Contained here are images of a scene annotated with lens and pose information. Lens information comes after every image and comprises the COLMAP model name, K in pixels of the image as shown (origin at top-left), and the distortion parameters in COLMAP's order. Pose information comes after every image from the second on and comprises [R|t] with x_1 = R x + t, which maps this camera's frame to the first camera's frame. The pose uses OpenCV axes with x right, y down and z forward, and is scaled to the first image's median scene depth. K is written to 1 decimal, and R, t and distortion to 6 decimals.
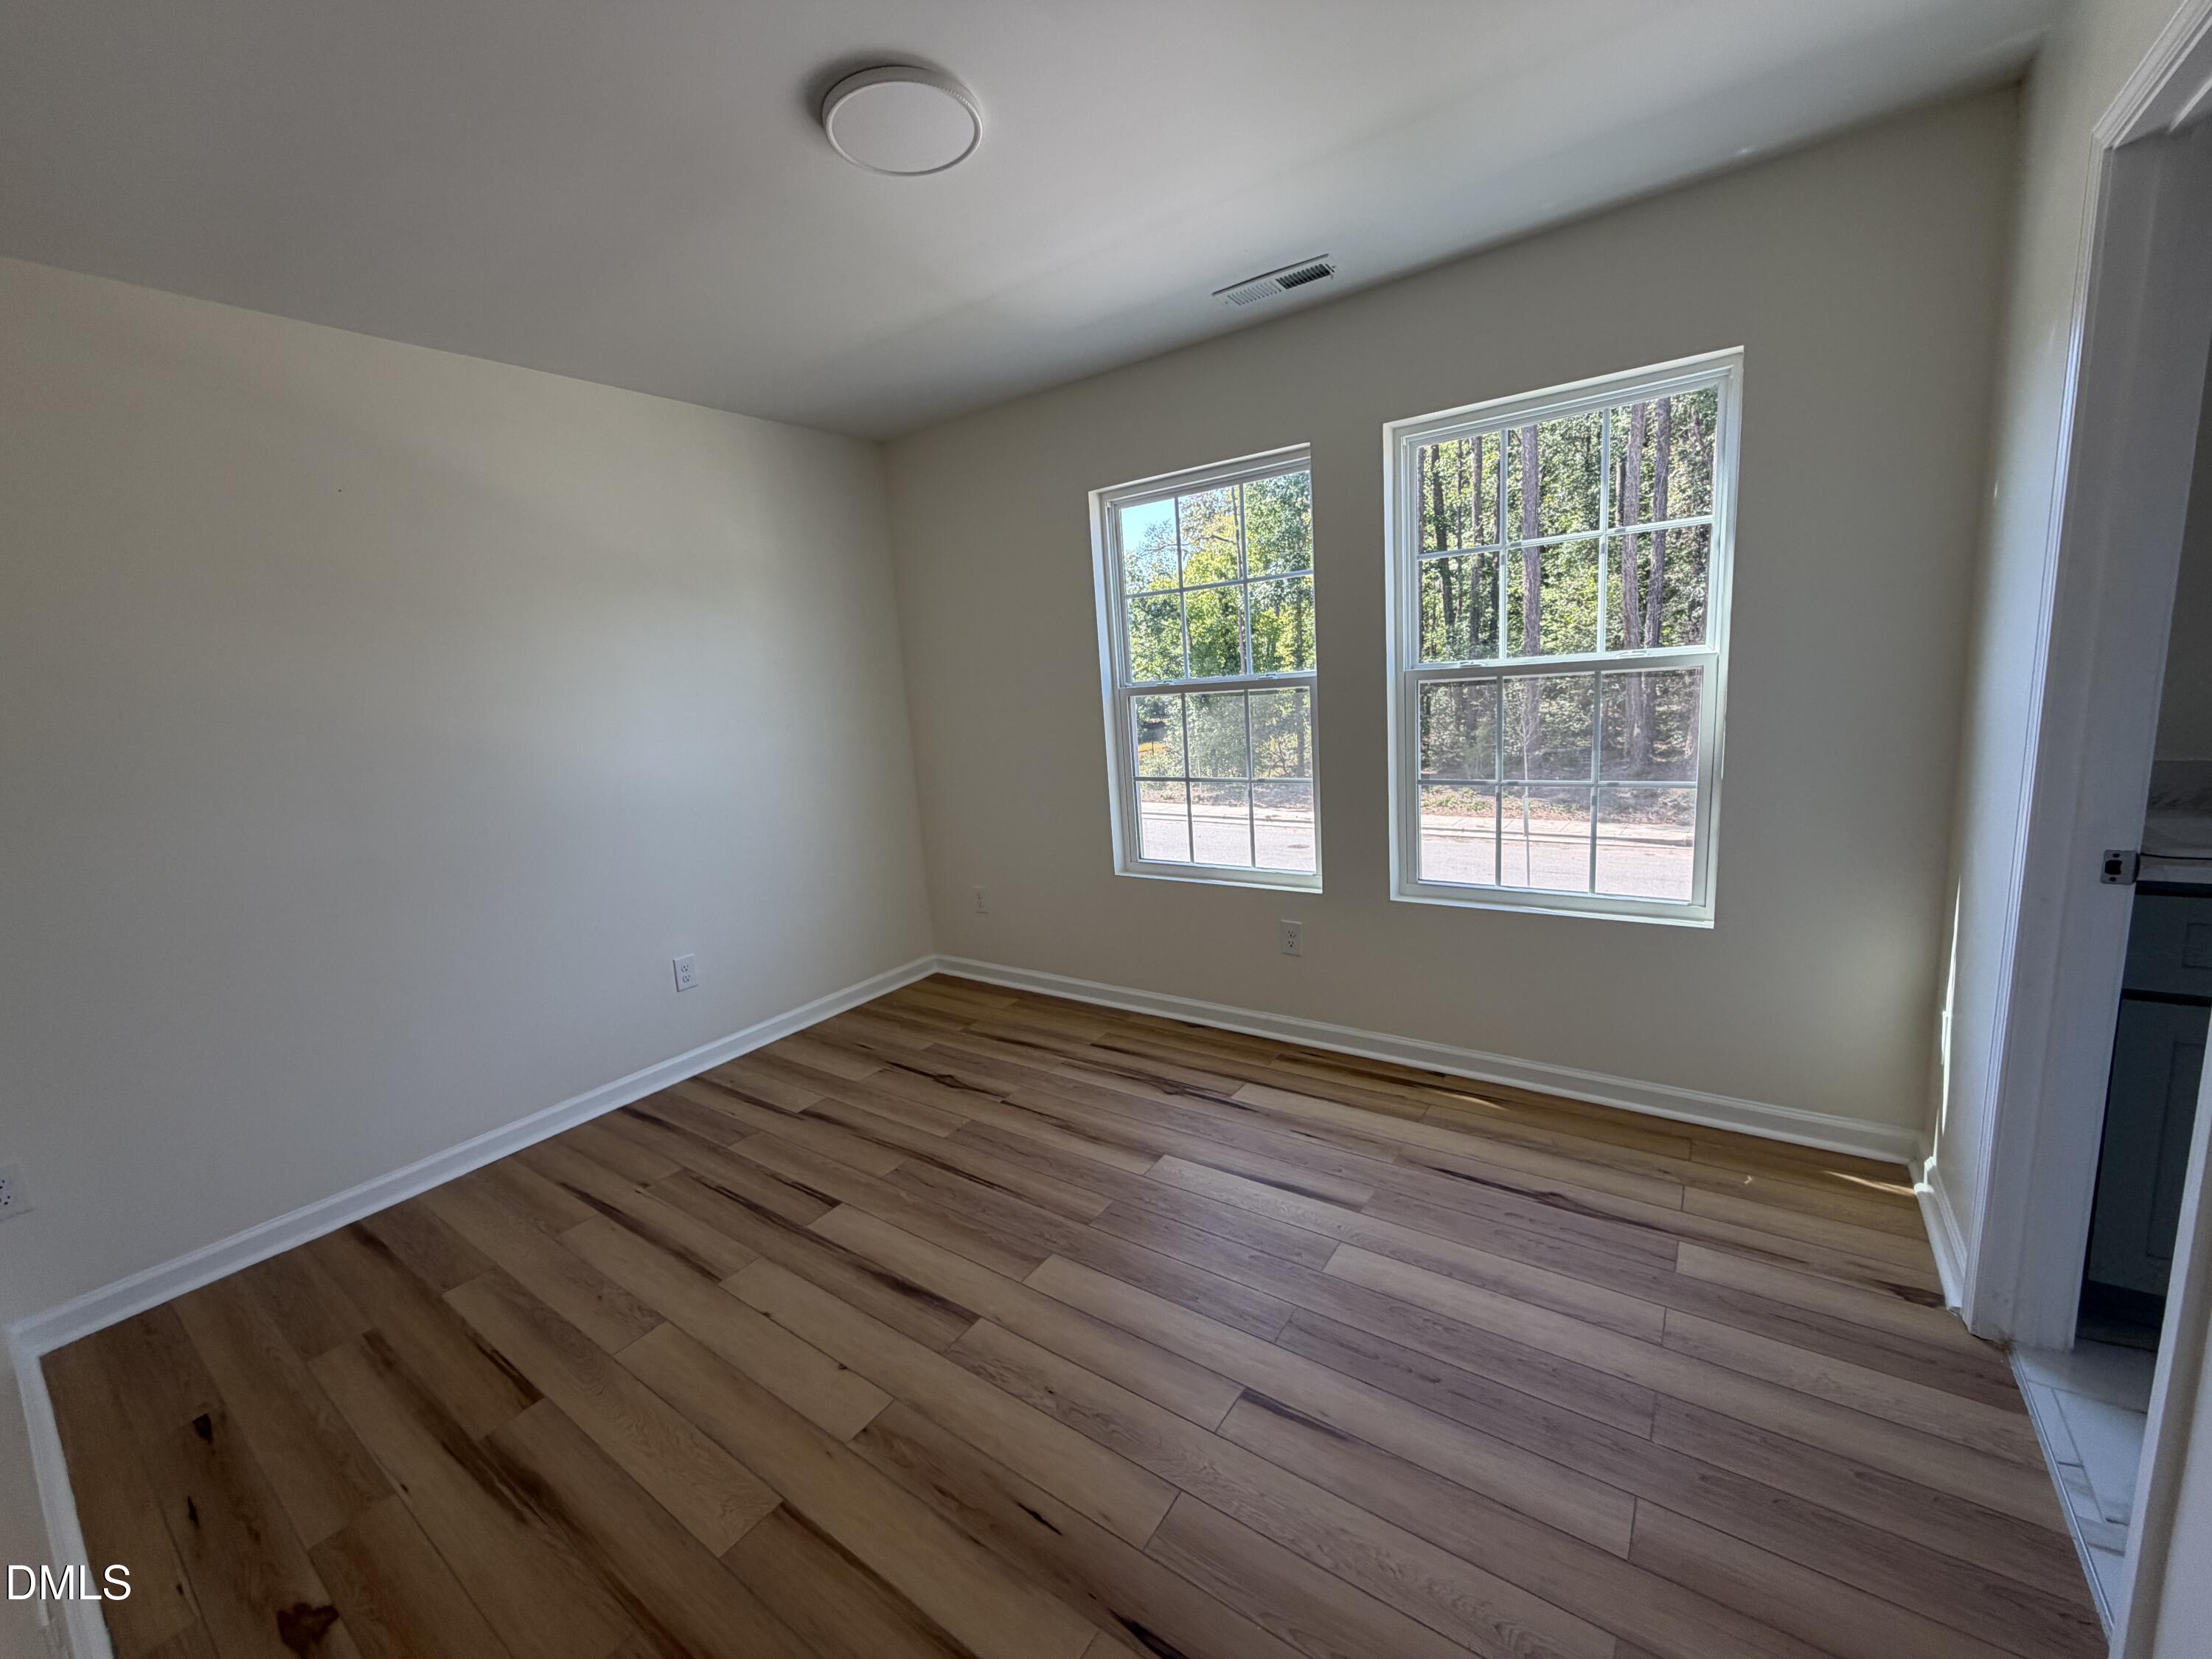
lens RADIAL K [[885.0, 0, 1098.2], [0, 885.0, 830.5], [0, 0, 1]] dist [0.001305, -0.000499]
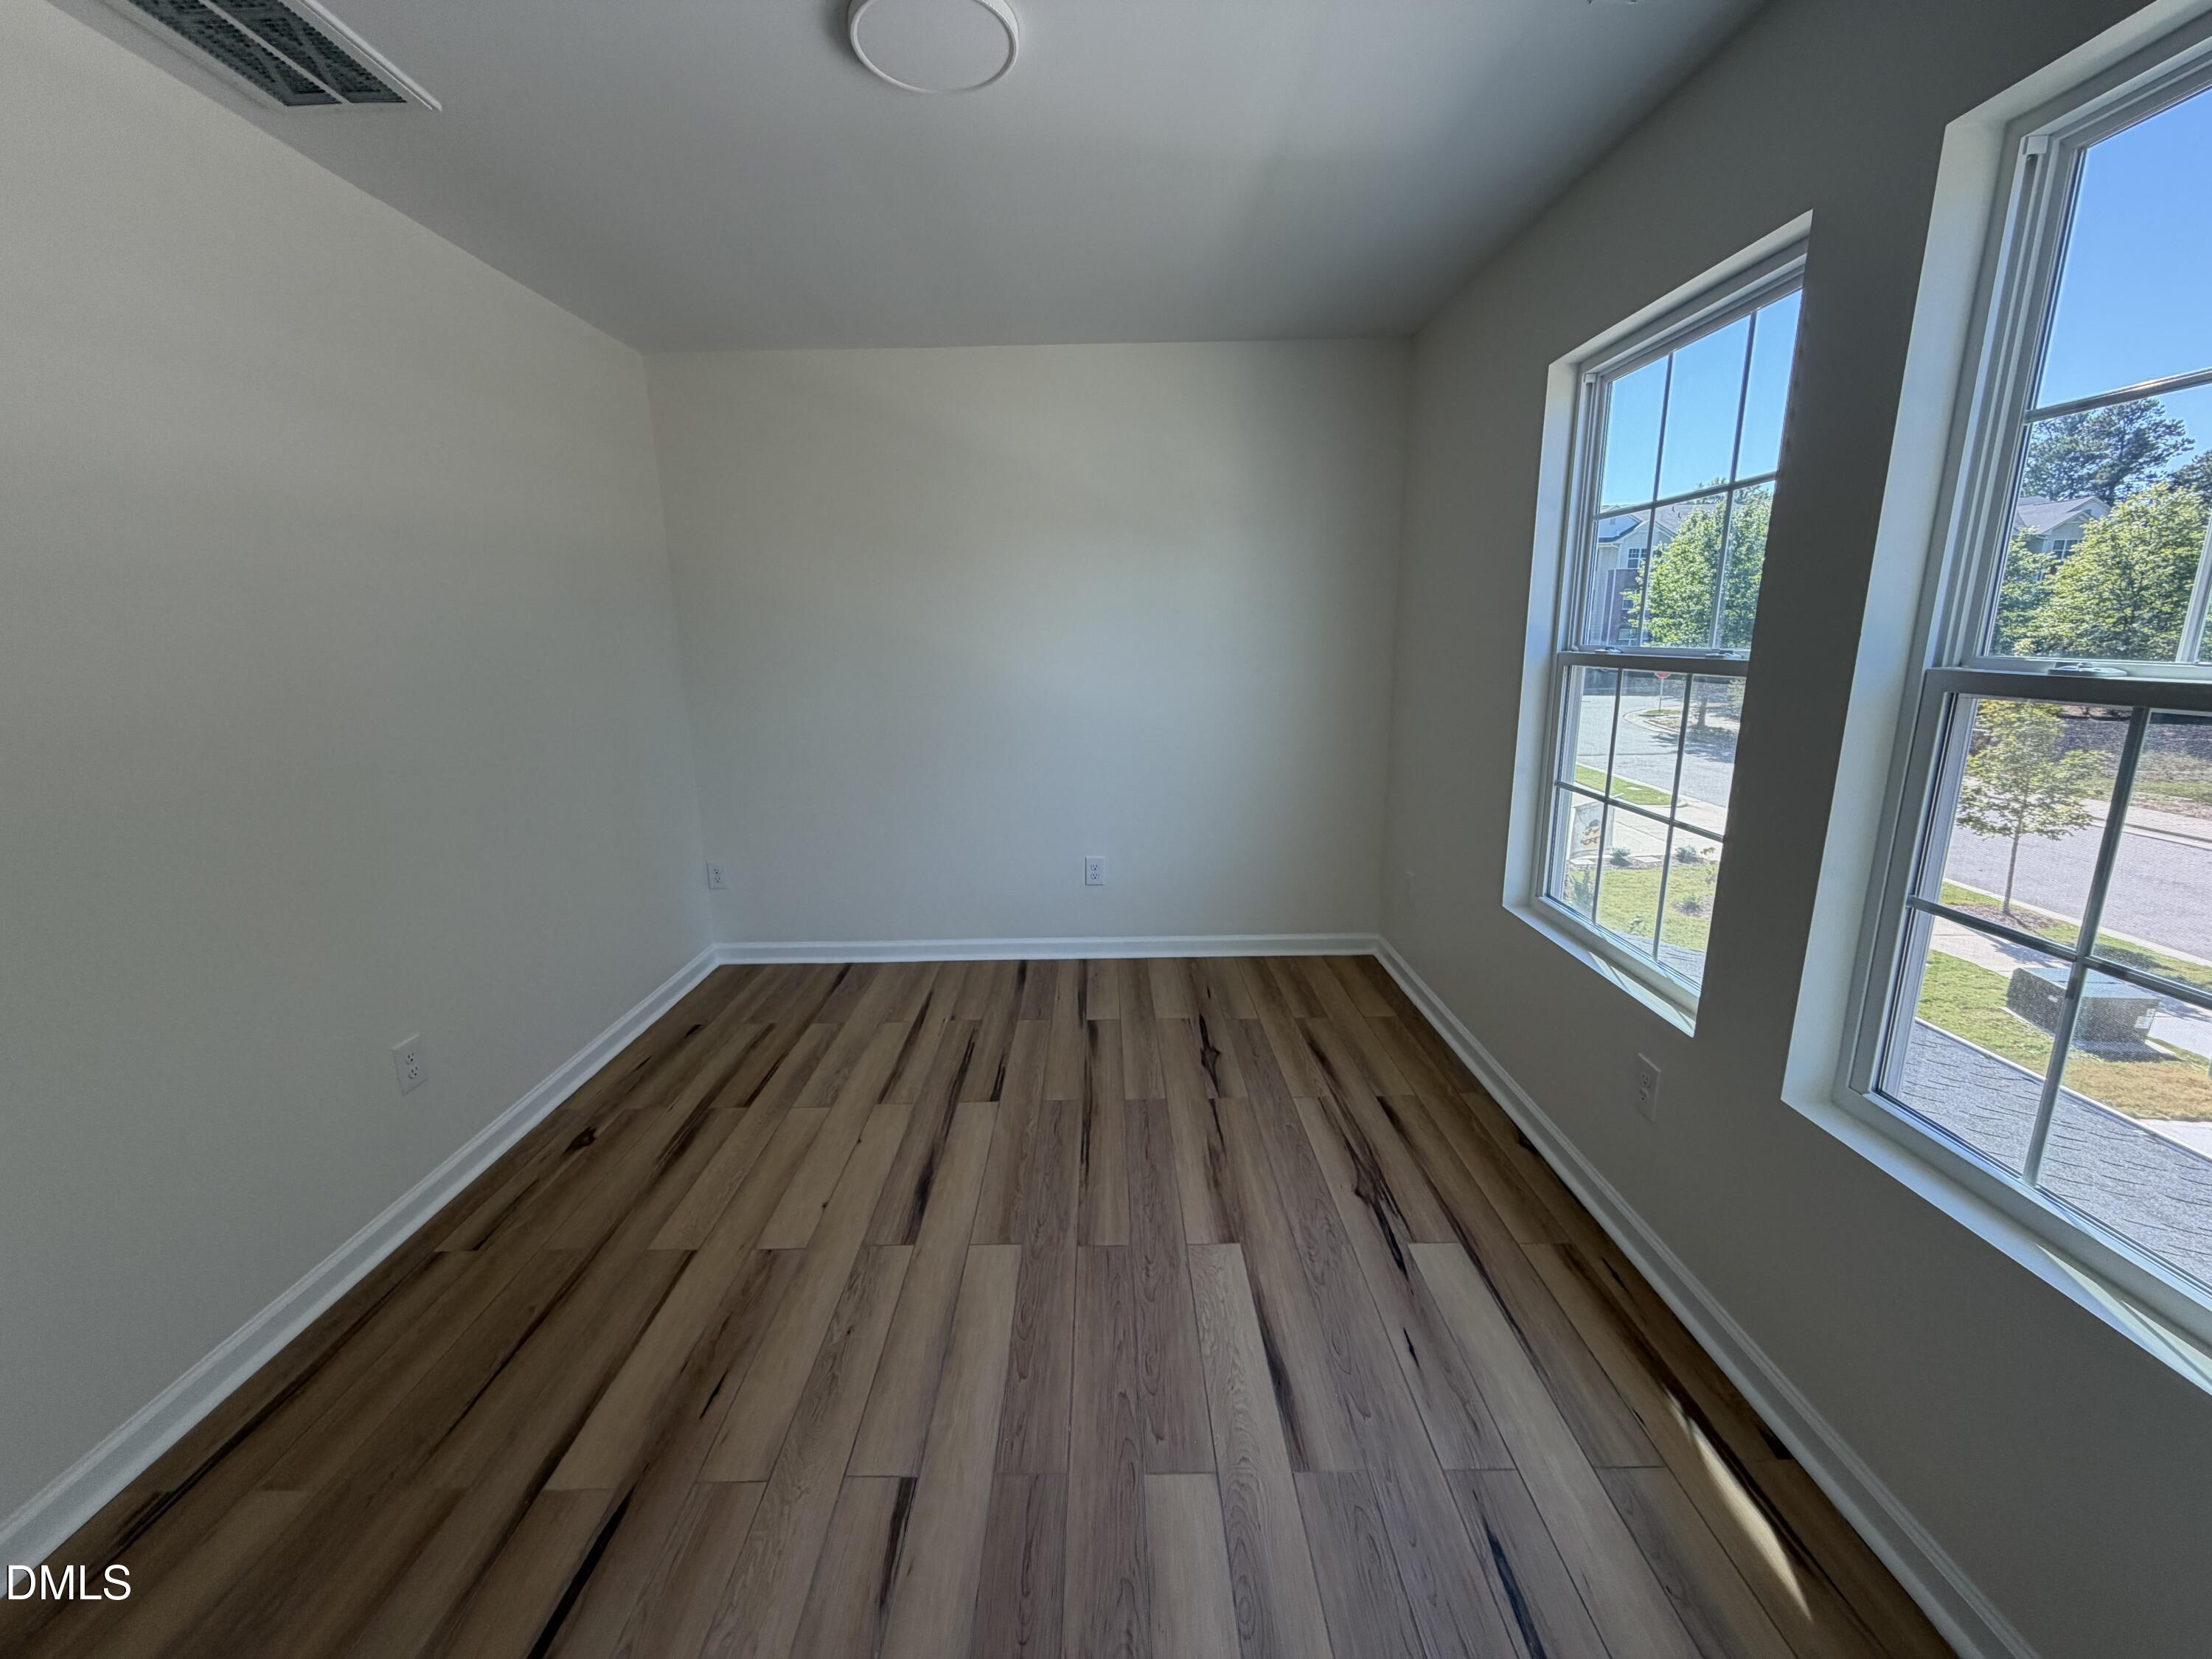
lens RADIAL K [[885.0, 0, 1104.1], [0, 885.0, 828.8], [0, 0, 1]] dist [0.001305, -0.000499]
pose [[0.574960, 0.237086, -0.783078, 0.532545], [-0.164906, 0.971034, 0.172912, -0.116414], [0.801391, 0.029717, 0.597403, 0.397916]]
